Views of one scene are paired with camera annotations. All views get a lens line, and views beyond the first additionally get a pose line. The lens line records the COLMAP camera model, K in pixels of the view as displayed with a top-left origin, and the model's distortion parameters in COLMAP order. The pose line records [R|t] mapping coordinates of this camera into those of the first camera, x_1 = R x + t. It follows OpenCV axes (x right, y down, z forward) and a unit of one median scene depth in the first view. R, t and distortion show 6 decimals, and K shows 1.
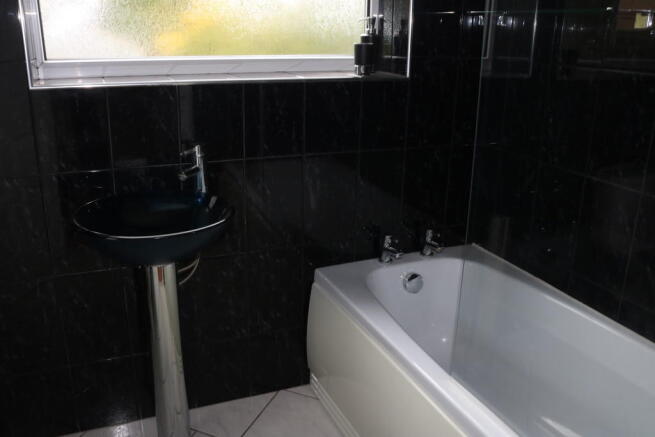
lens RADIAL K [[565.0, 0, 327.5], [0, 565.0, 218.5], [0, 0, 1]] dist [-0.180625, 0.169215]
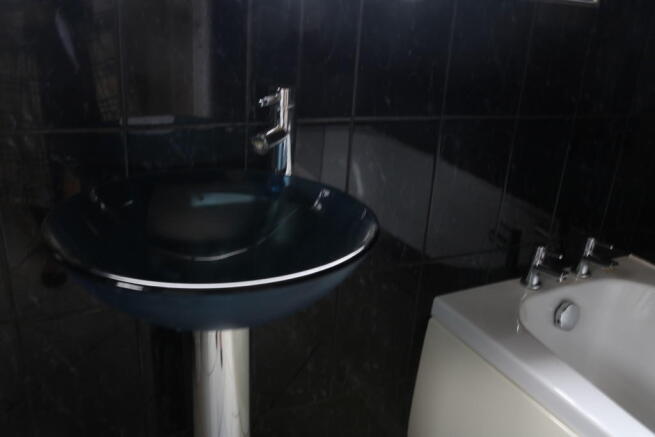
lens RADIAL K [[565.0, 0, 327.5], [0, 565.0, 218.5], [0, 0, 1]] dist [-0.180625, 0.169215]
pose [[0.999563, 0.029507, 0.001988, -0.150382], [-0.029563, 0.998773, 0.039737, -0.022661], [-0.000813, -0.039778, 0.999208, 0.366479]]
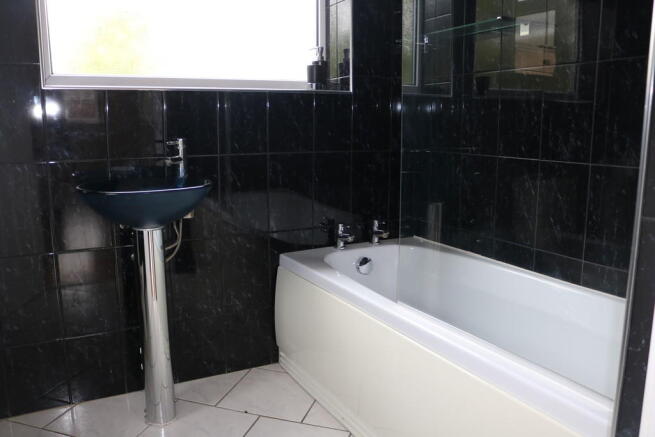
lens RADIAL K [[513.4, 0, 330.0], [0, 513.4, 196.7], [0, 0, 1]] dist [-0.131483, 0.001064]
pose [[0.995854, -0.031765, 0.085239, -0.005589], [0.044240, 0.987889, -0.148723, 0.136226], [-0.079482, 0.151877, 0.985198, -0.069957]]
